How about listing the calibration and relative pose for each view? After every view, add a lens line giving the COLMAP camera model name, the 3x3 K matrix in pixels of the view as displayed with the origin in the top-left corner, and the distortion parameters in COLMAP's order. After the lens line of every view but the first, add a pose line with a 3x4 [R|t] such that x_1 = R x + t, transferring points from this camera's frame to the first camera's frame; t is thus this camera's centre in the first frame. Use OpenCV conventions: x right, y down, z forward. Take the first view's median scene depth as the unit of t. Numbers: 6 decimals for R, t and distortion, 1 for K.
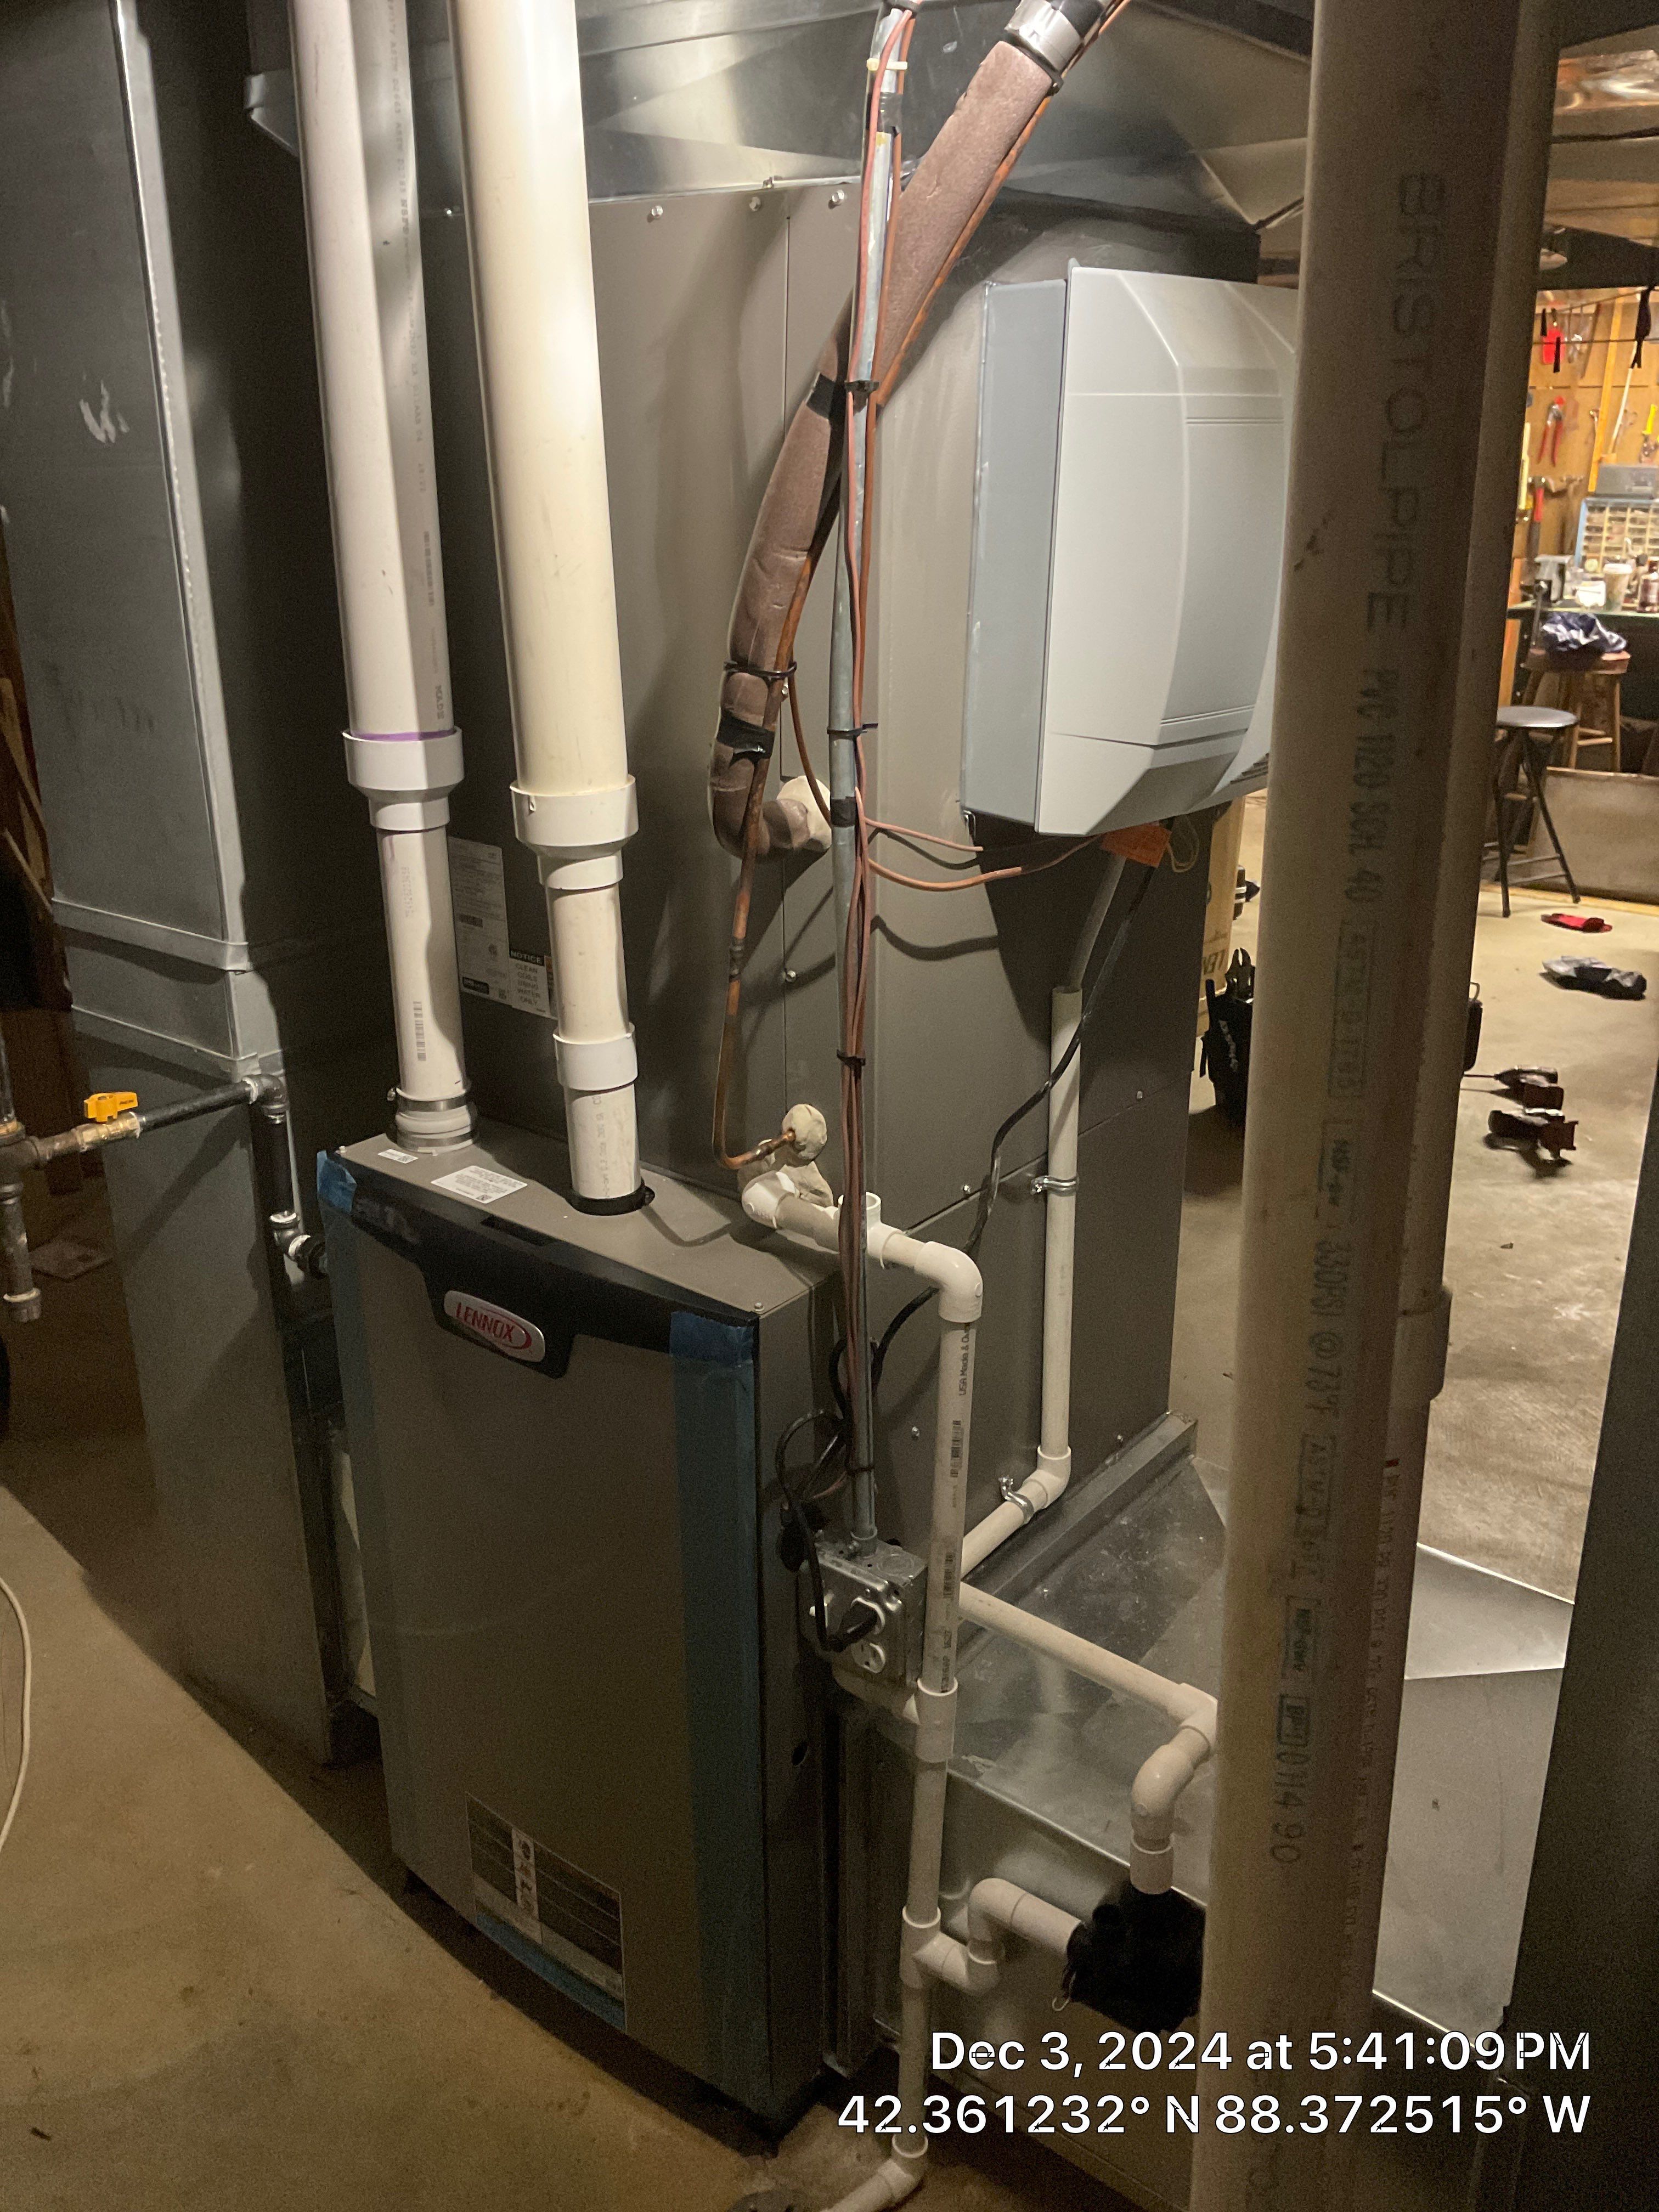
lens RADIAL K [[1837.8, 0, 833.0], [0, 1837.8, 1045.7], [0, 0, 1]] dist [-0.003363, -0.002513]
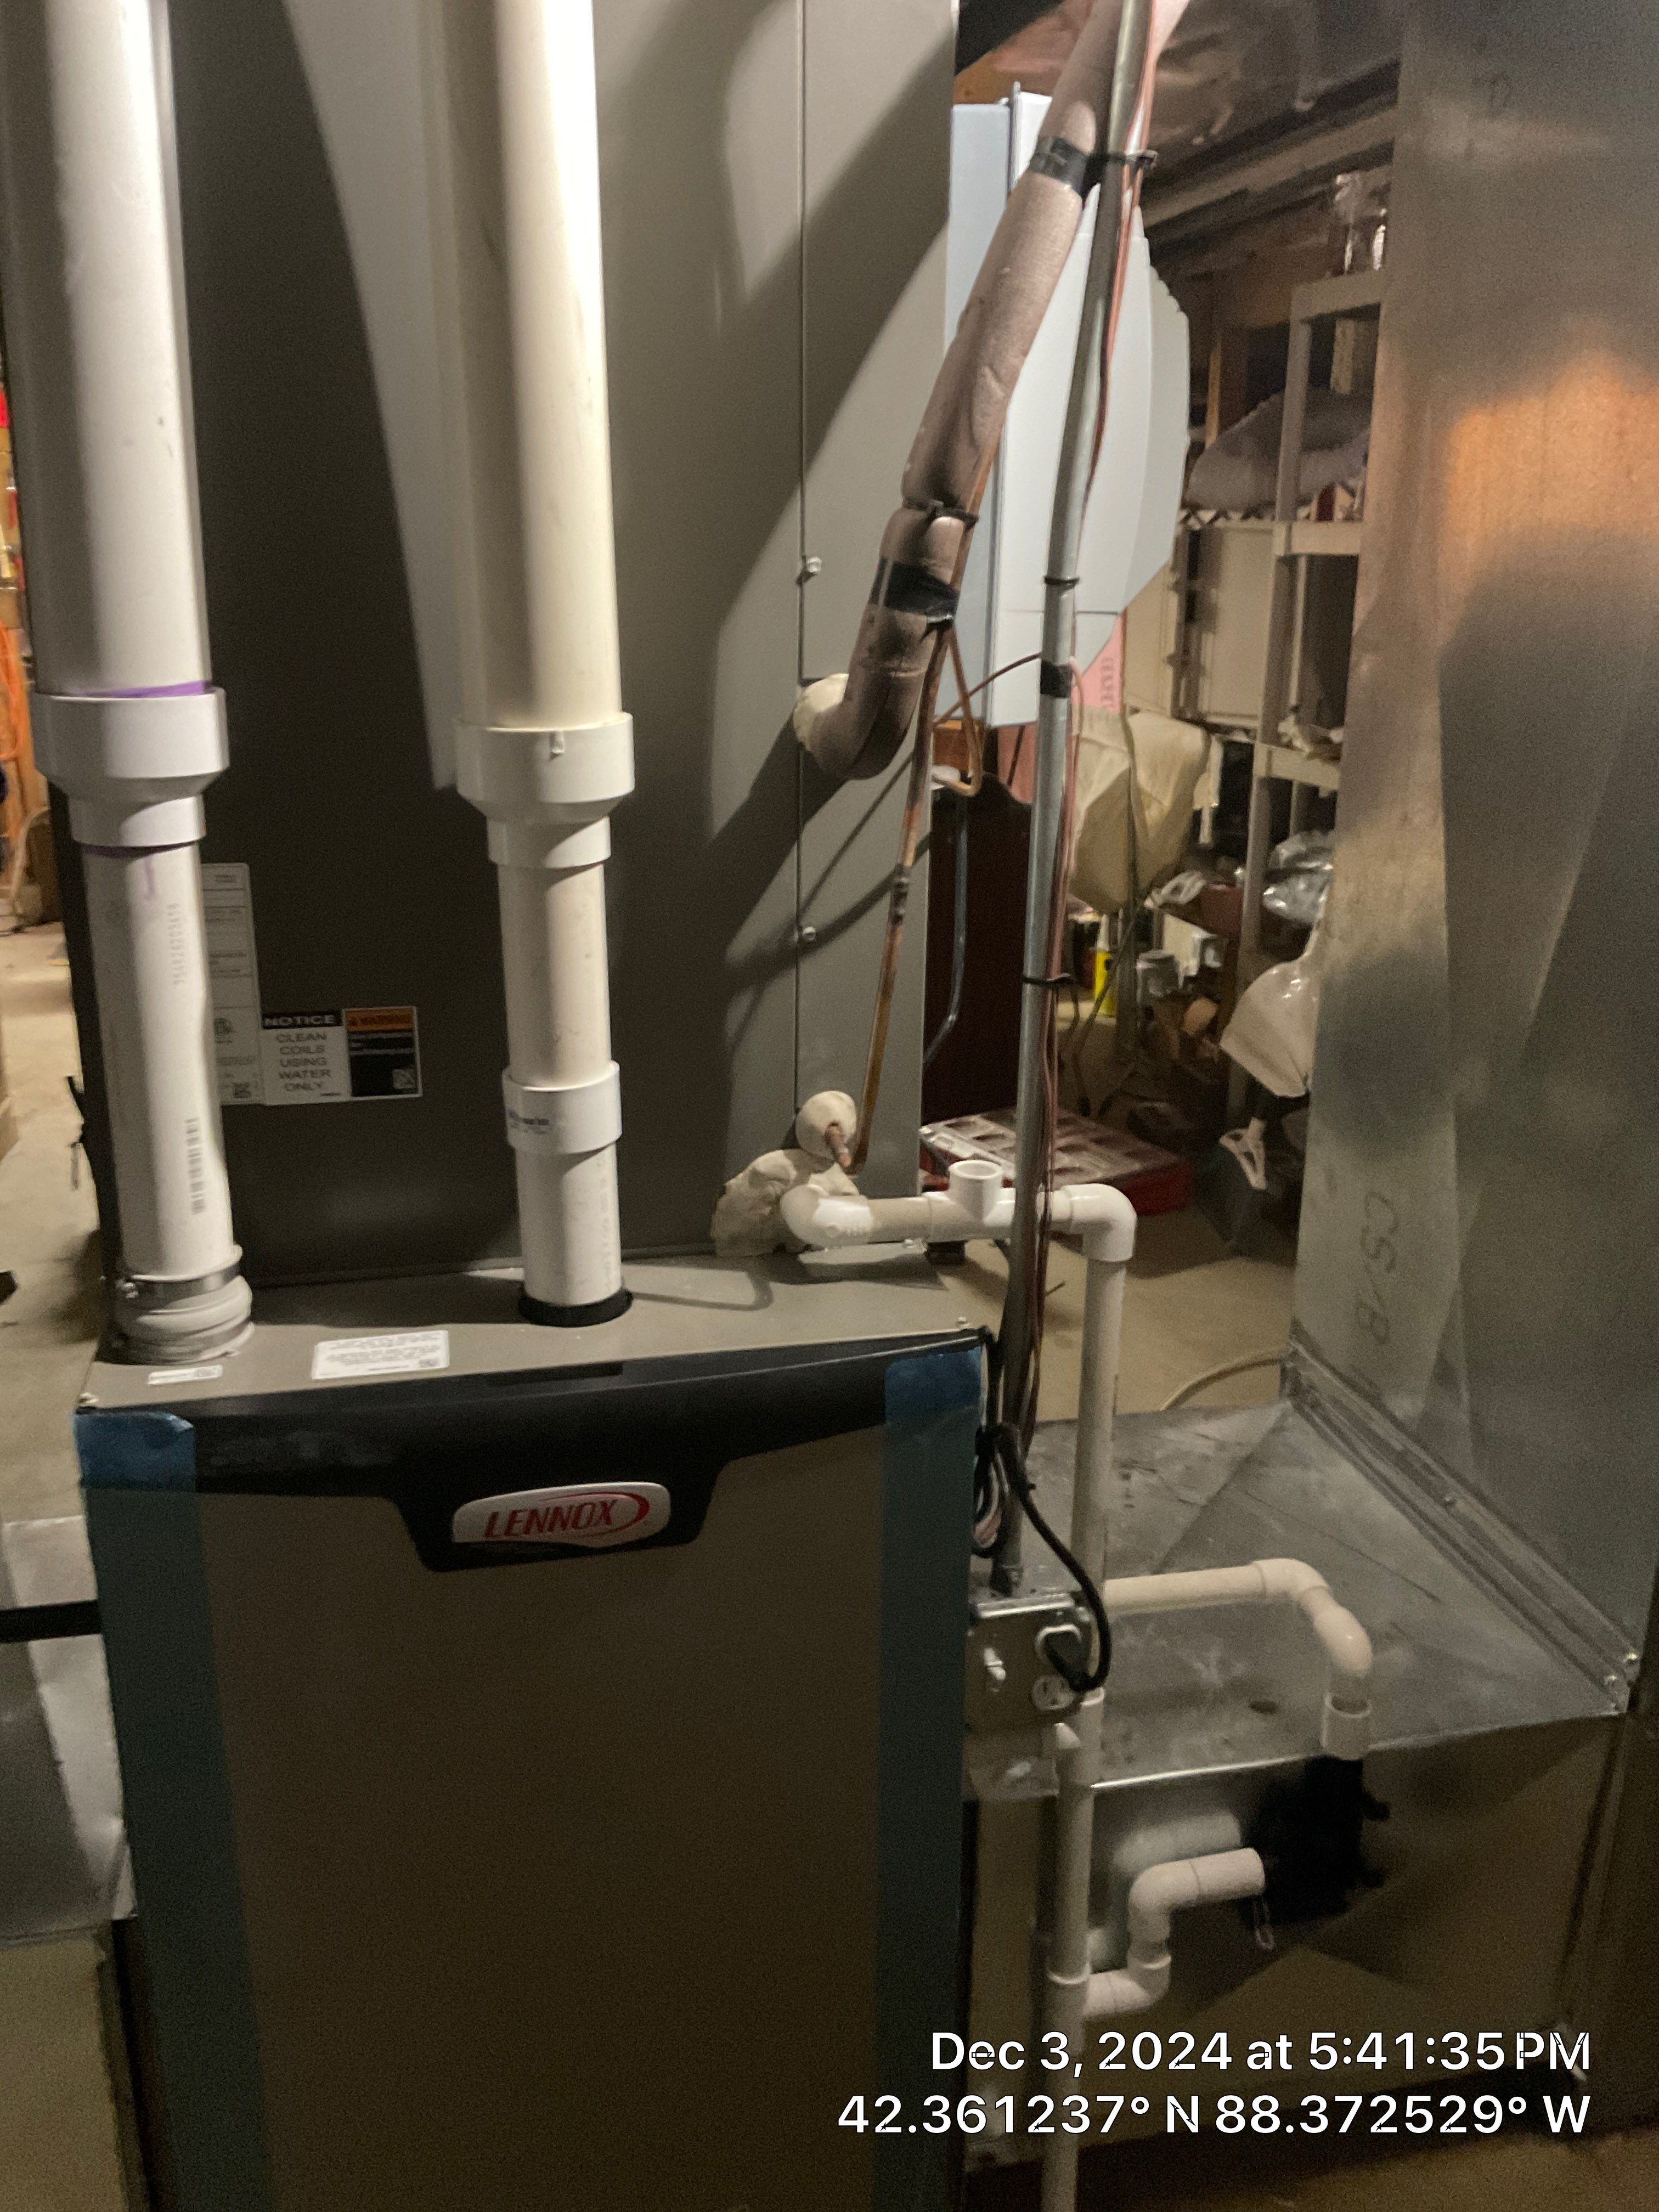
lens RADIAL K [[1837.8, 0, 833.0], [0, 1837.8, 1045.7], [0, 0, 1]] dist [-0.003363, -0.002513]
pose [[0.624598, -0.203579, 0.753945, -0.583596], [0.247699, 0.967219, 0.055963, -0.030322], [-0.740623, 0.151797, 0.654549, 0.437716]]
